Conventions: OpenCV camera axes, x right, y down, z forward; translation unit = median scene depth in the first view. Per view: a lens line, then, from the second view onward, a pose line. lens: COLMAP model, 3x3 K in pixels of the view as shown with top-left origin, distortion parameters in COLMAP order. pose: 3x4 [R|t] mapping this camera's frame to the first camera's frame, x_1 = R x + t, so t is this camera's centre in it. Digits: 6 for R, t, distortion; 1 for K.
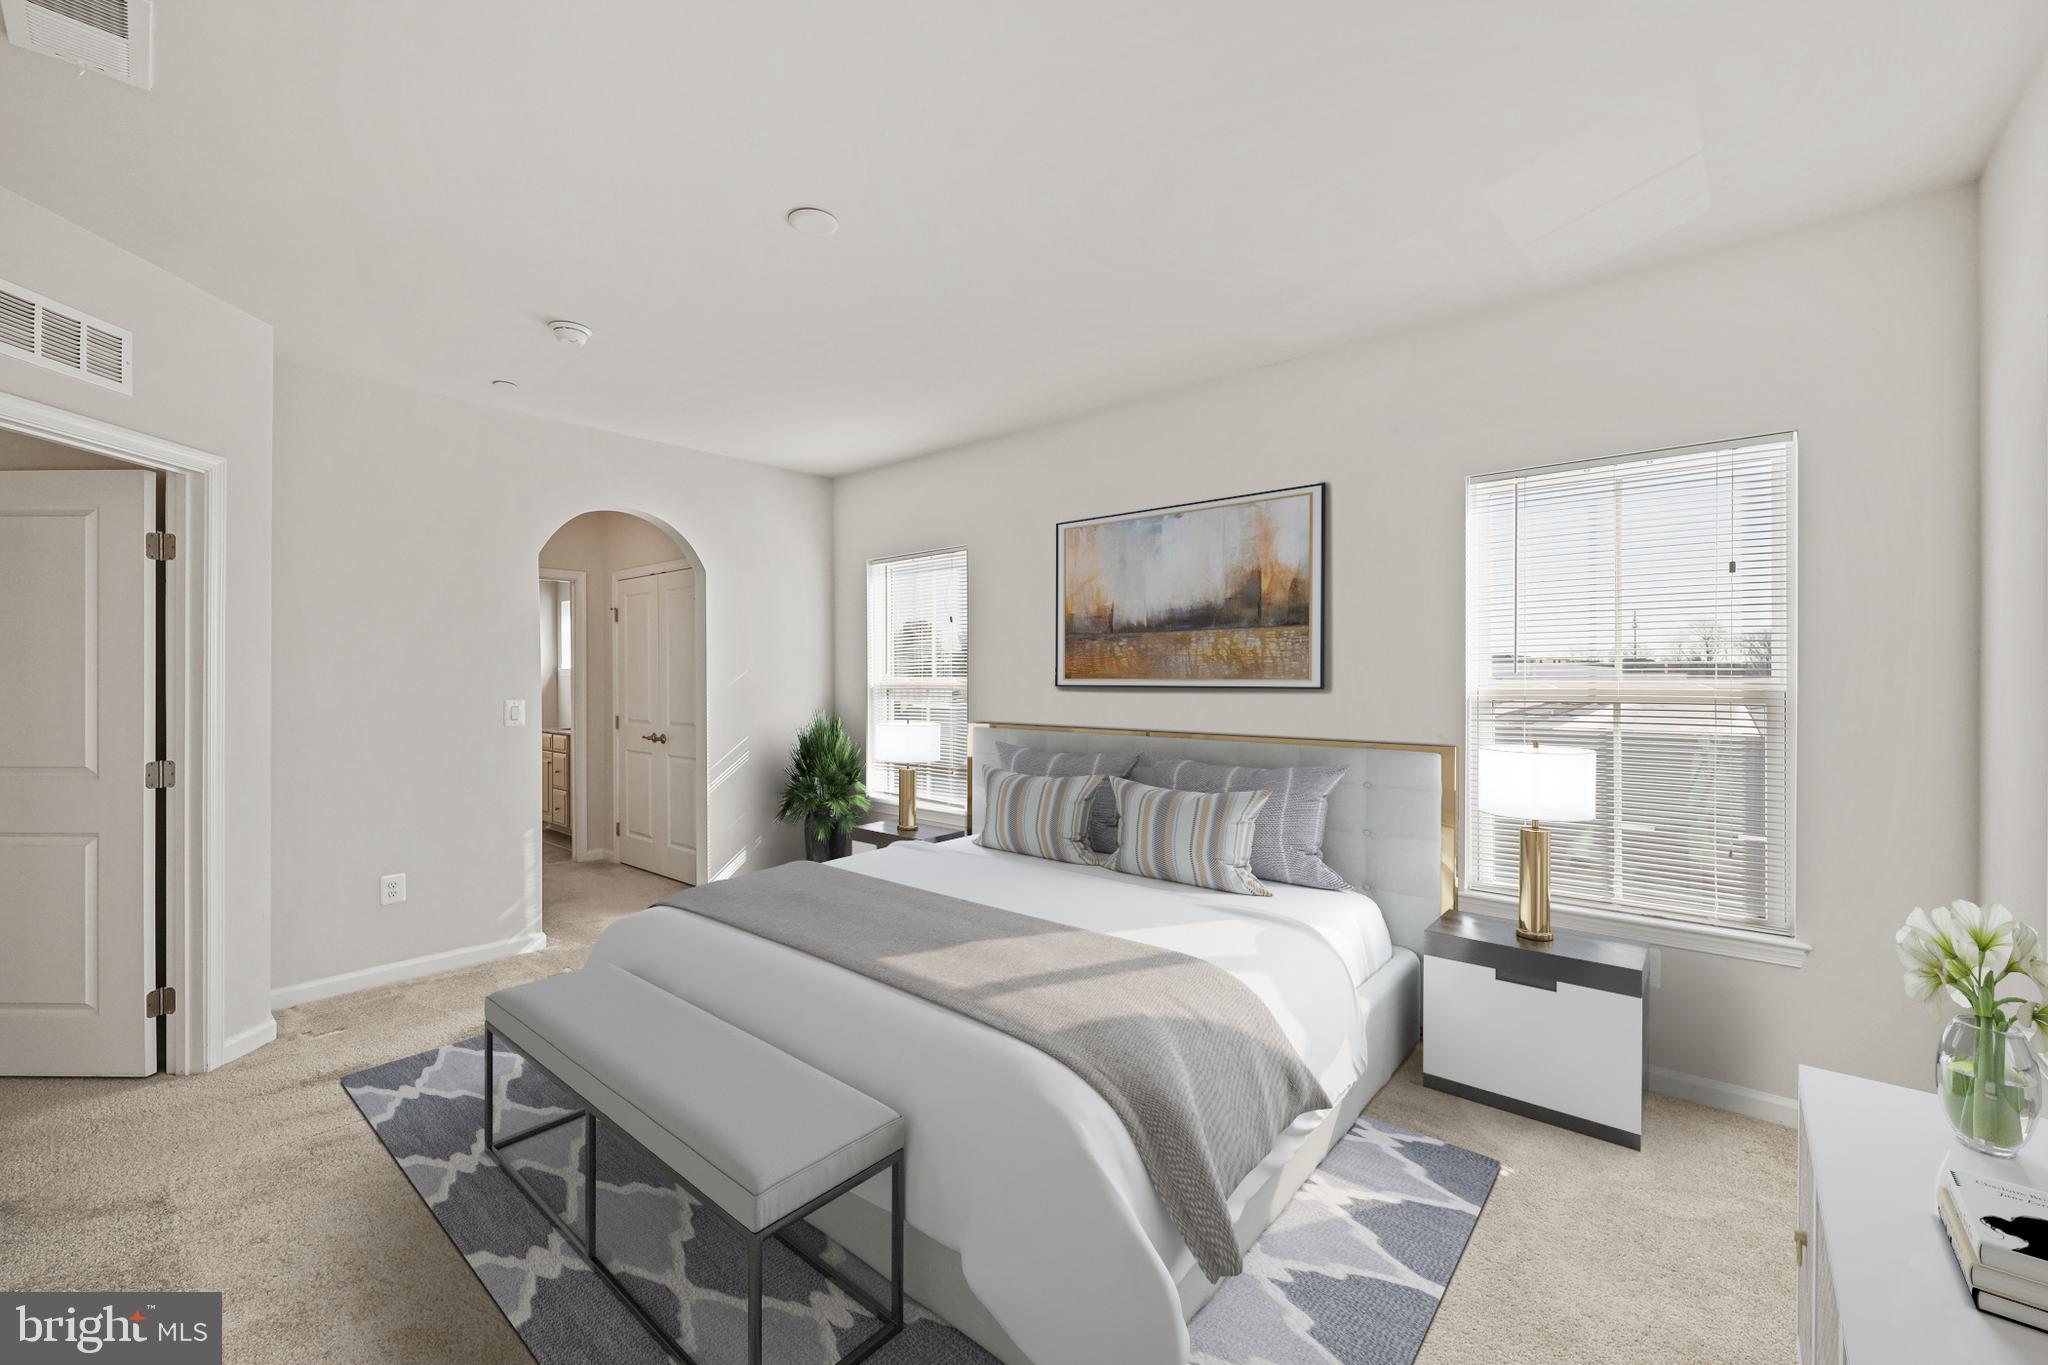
lens RADIAL K [[825.0, 0, 1017.9], [0, 825.0, 678.8], [0, 0, 1]] dist [-0.002085, 0.000876]
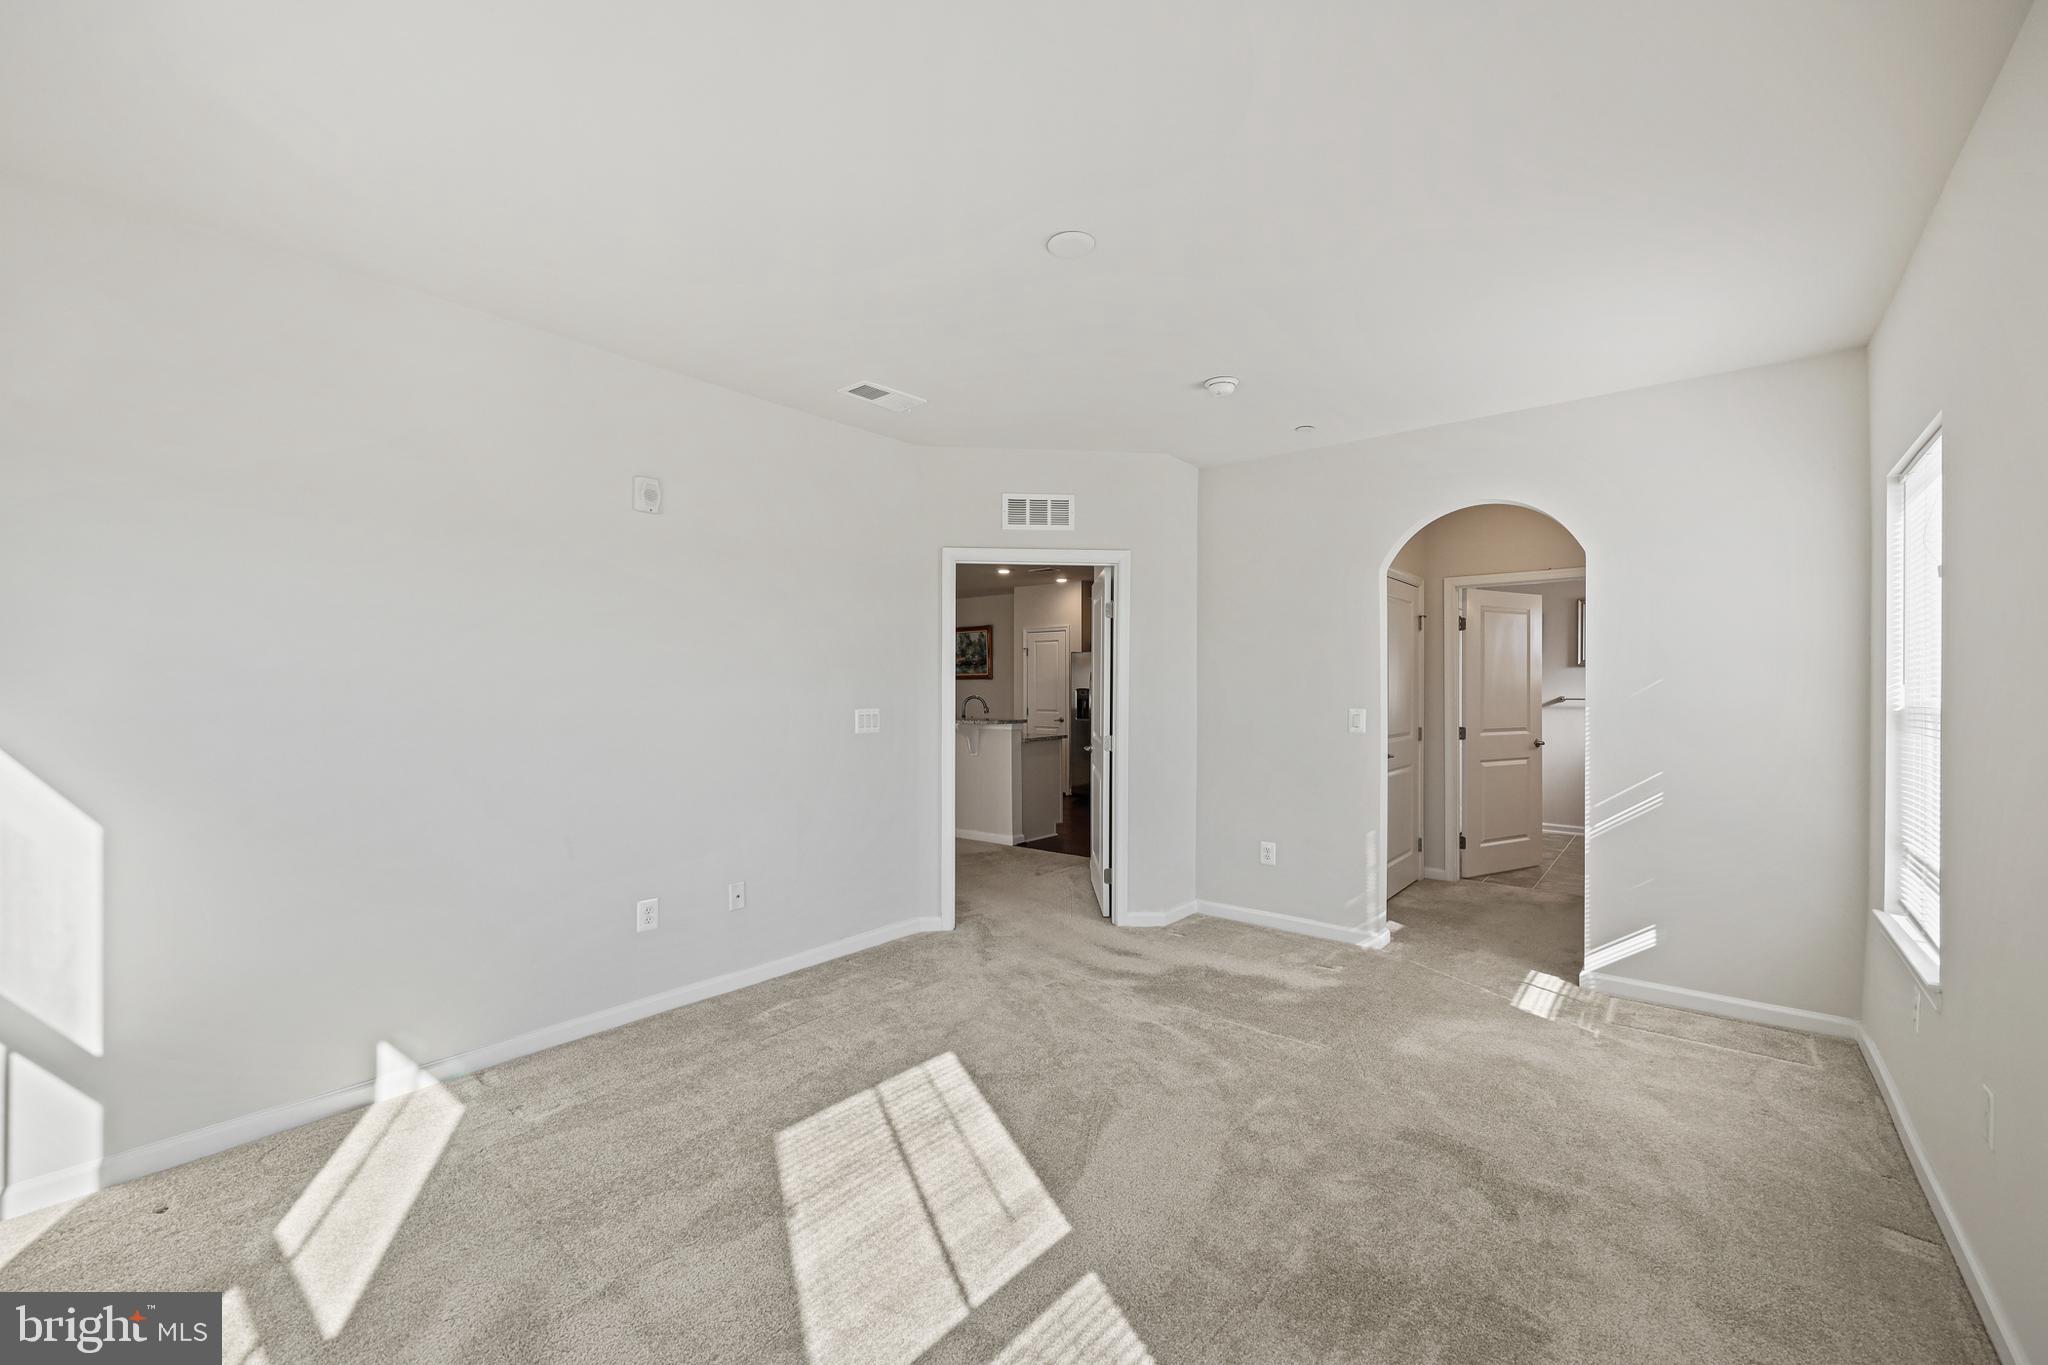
lens RADIAL K [[825.0, 0, 1024.5], [0, 825.0, 686.6], [0, 0, 1]] dist [-0.002085, 0.000876]
pose [[0.024769, 0.004671, -0.999682, 0.520140], [-0.004159, 0.999981, 0.004569, -0.006819], [0.999685, 0.004045, 0.024787, 0.610868]]
